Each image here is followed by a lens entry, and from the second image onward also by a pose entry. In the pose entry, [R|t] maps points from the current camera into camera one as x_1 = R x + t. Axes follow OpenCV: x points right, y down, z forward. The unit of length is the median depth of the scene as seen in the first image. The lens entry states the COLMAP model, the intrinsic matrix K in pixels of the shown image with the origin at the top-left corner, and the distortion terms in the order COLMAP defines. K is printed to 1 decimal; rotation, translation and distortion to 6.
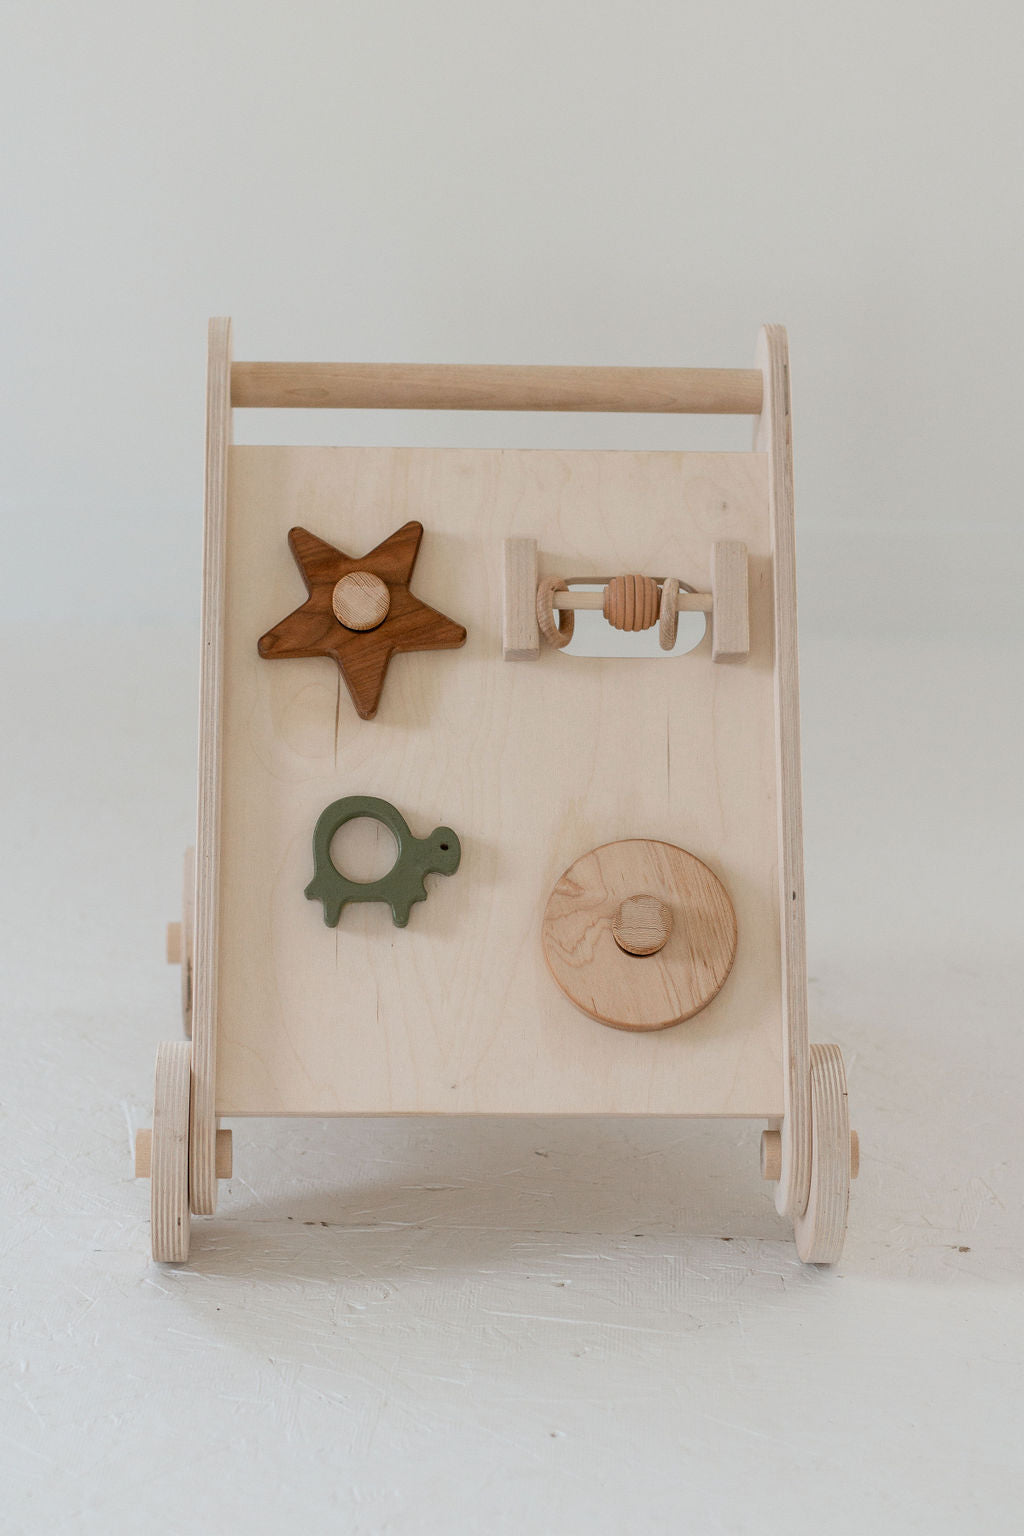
lens RADIAL K [[3687.0, 0, 512.0], [0, 3687.0, 768.0], [0, 0, 1]] dist [0.015261, -0.251671]
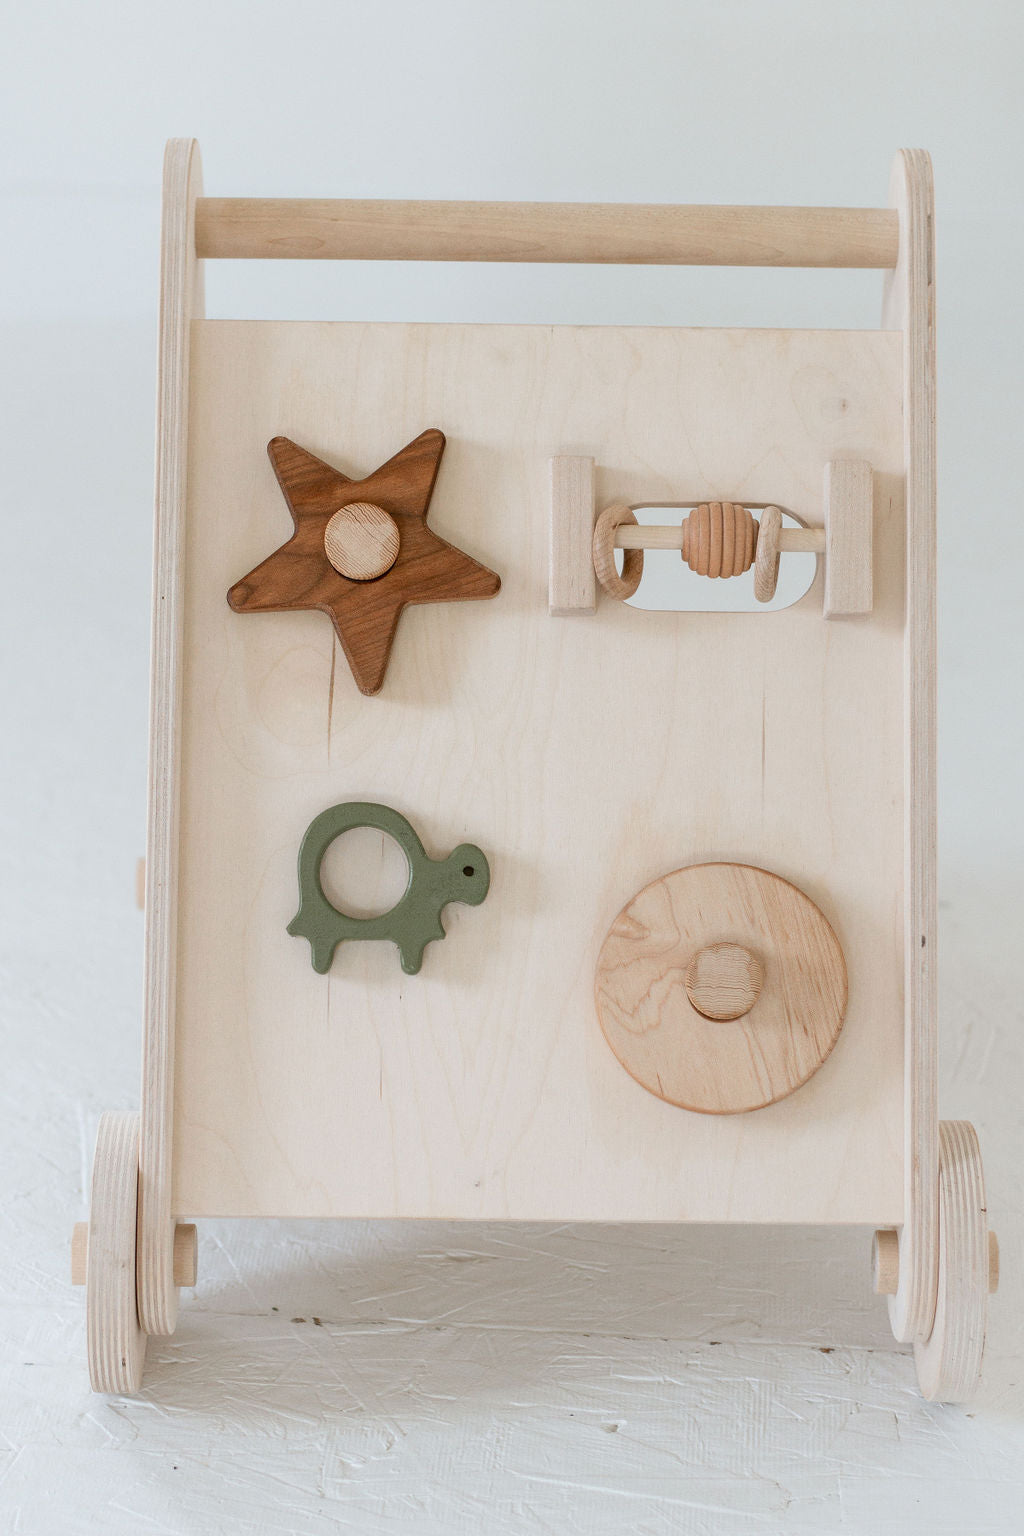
lens RADIAL K [[3687.0, 0, 512.0], [0, 3687.0, 768.0], [0, 0, 1]] dist [0.015261, -0.251671]
pose [[0.999441, 0.011660, -0.031331, 0.014358], [-0.006146, 0.985315, 0.170634, -0.129431], [0.032860, -0.170346, 0.984836, 0.244039]]
